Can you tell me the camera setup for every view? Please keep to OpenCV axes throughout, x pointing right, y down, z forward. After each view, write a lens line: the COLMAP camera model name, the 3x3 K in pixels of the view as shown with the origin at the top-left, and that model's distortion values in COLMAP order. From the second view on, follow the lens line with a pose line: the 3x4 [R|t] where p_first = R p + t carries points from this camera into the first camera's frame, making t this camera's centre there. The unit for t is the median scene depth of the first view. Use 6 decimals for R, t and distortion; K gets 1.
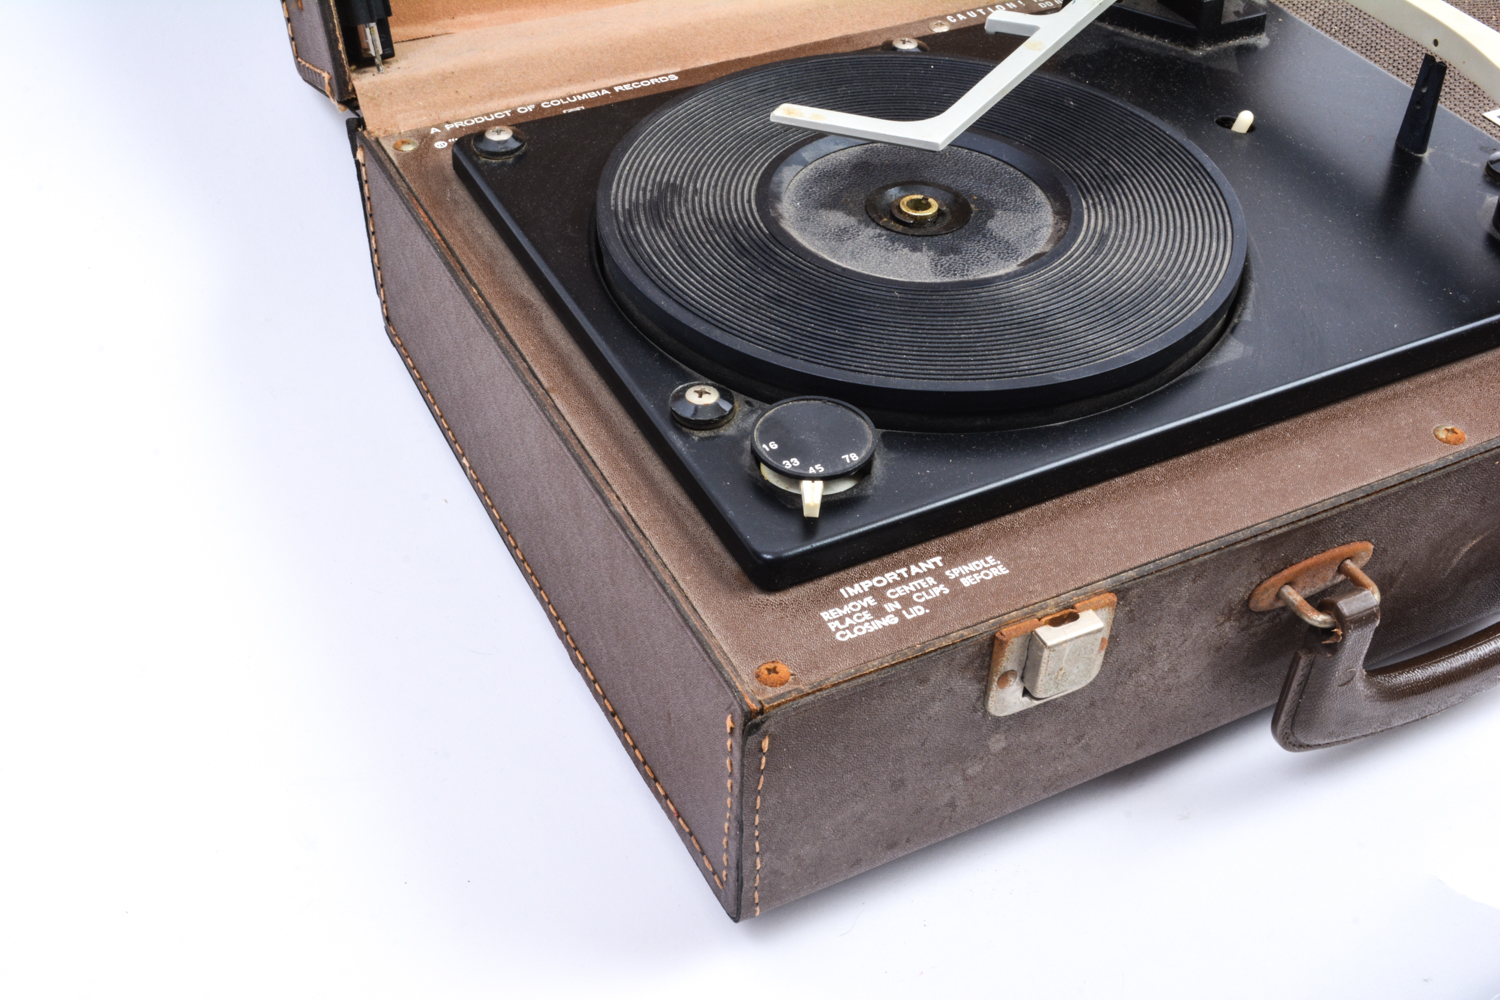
lens RADIAL K [[1770.5, 0, 743.2], [0, 1770.5, 492.7], [0, 0, 1]] dist [-0.039551, 0.000000]
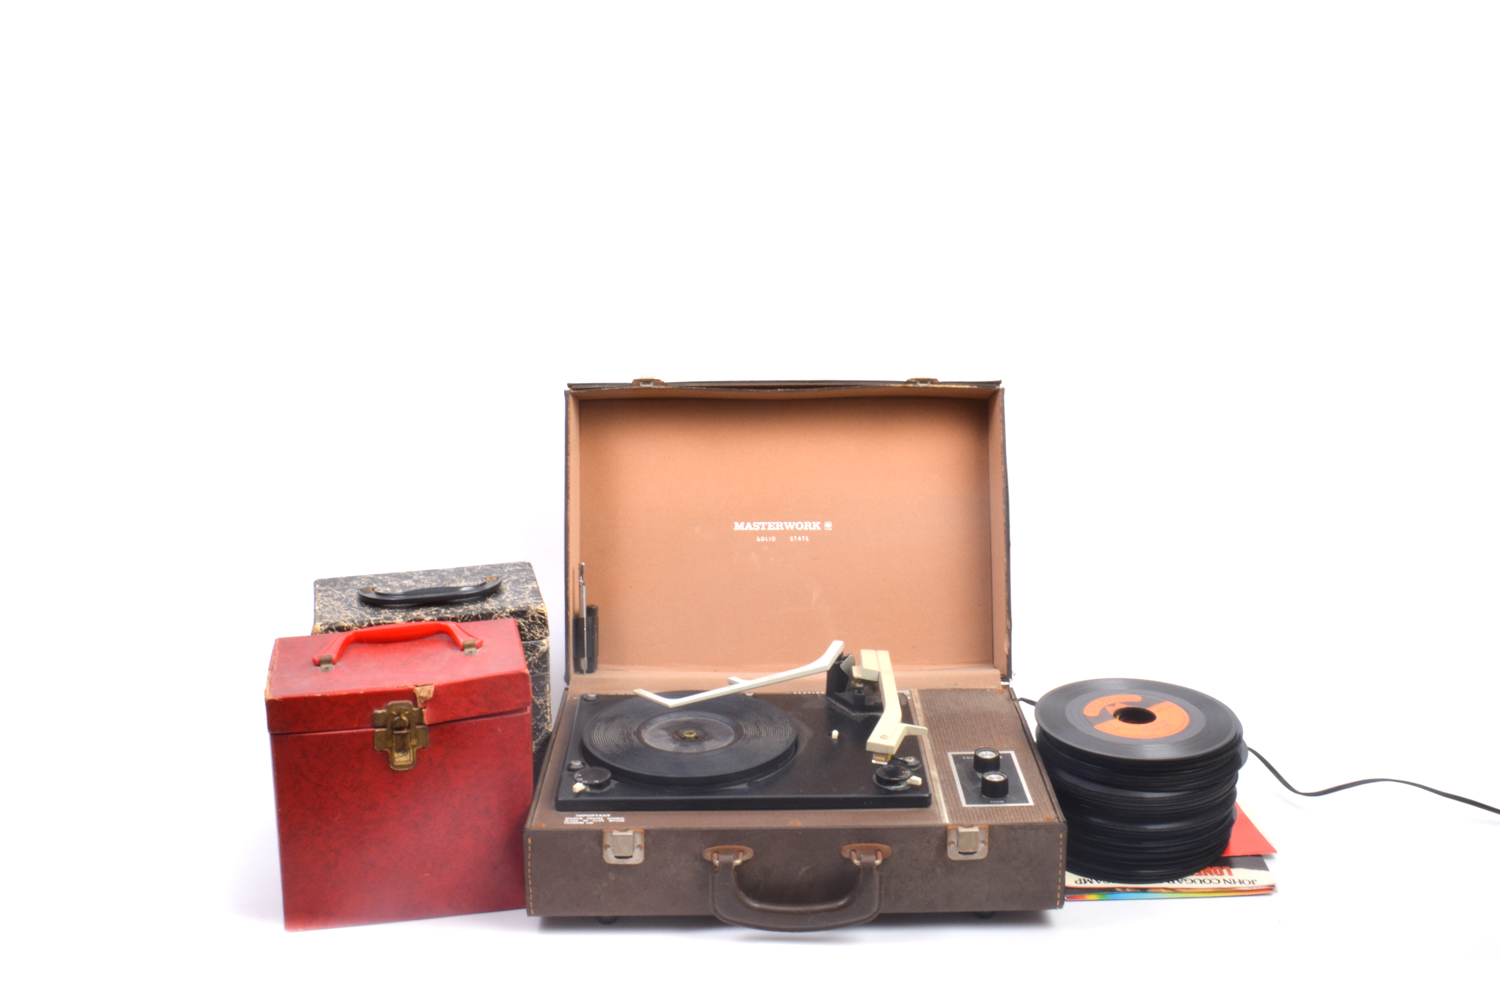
lens RADIAL K [[1664.5, 0, 782.1], [0, 1664.5, 349.1], [0, 0, 1]] dist [-0.060349, 0.000000]
pose [[0.902166, 0.061141, -0.427034, 1.543024], [-0.266191, 0.857875, -0.439537, 0.521258], [0.339468, 0.510208, 0.790221, -1.658094]]
